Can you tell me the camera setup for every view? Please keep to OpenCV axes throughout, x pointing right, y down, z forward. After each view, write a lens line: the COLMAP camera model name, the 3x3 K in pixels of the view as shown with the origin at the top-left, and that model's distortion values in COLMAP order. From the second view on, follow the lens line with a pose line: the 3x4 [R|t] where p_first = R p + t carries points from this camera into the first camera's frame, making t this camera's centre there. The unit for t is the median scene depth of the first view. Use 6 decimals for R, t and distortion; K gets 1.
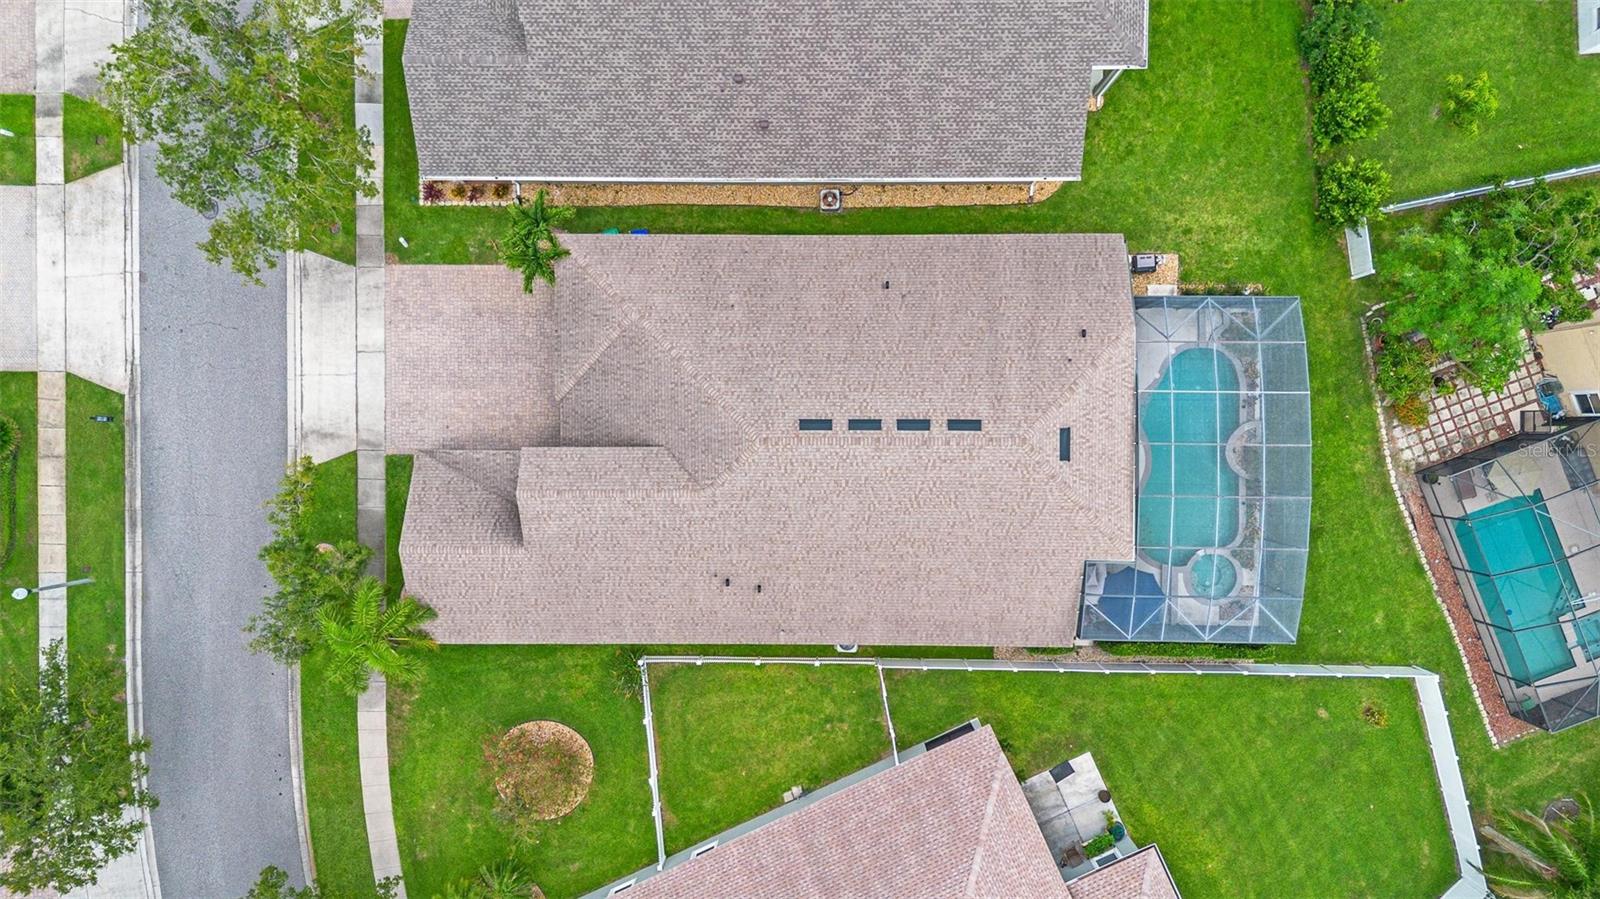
lens RADIAL K [[1143.7, 0, 800.0], [0, 1143.7, 449.5], [0, 0, 1]] dist [0.061348, -0.055879]
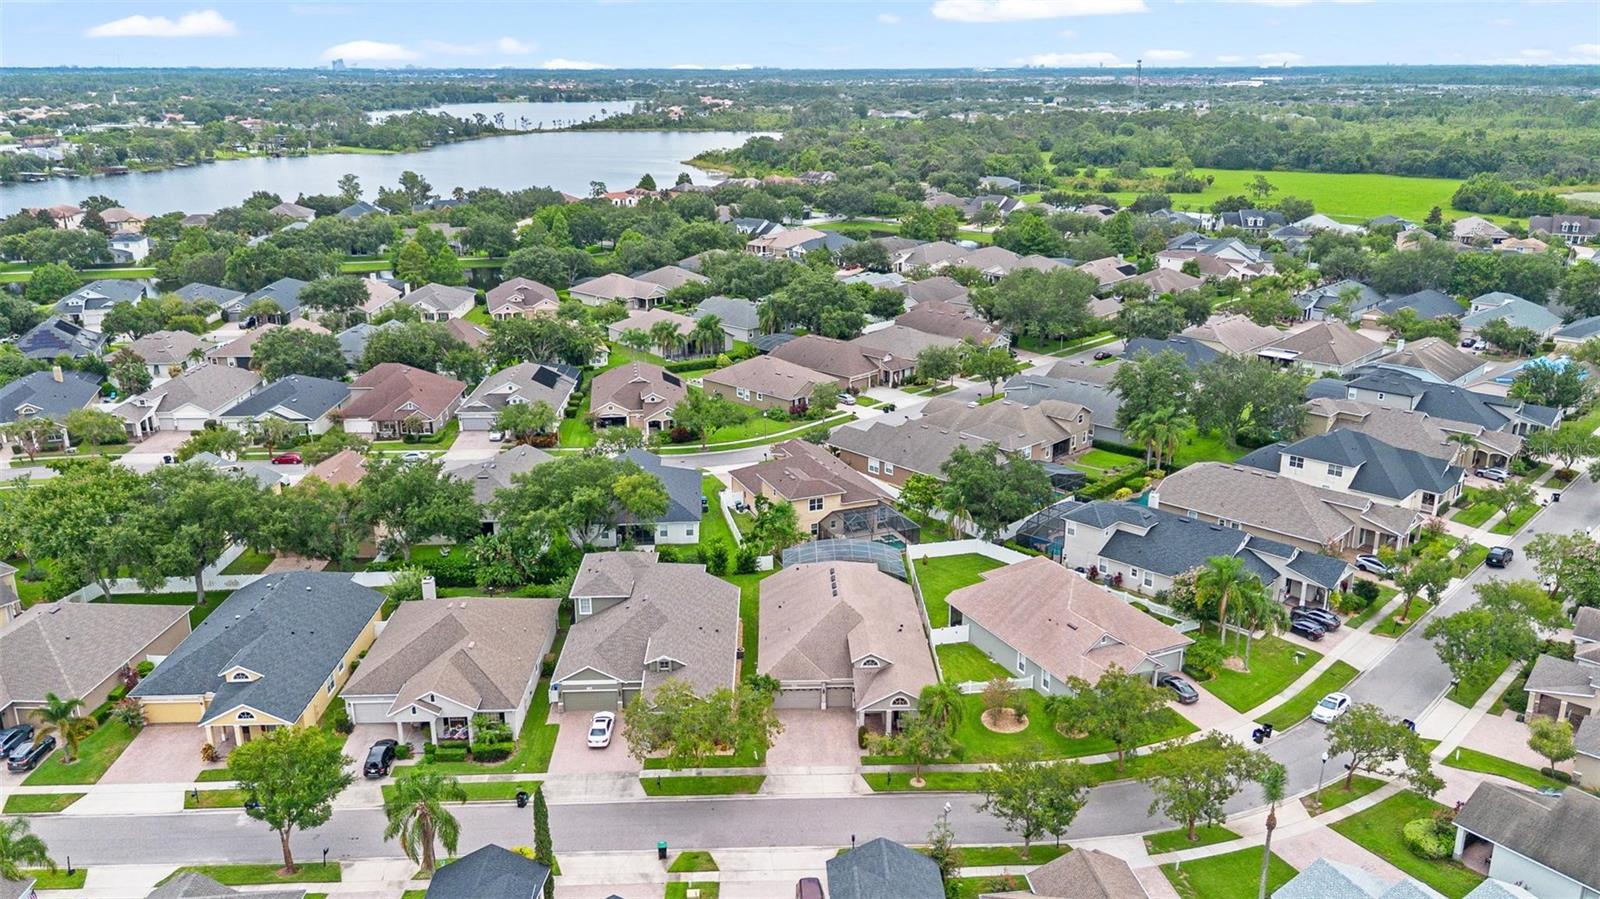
lens RADIAL K [[1223.4, 0, 800.0], [0, 1223.4, 449.5], [0, 0, 1]] dist [0.094598, -0.129264]
pose [[-0.027475, -0.281597, 0.959139, -2.285481], [0.999317, -0.031455, 0.019391, -0.127861], [0.024709, 0.959017, 0.282269, -0.127129]]
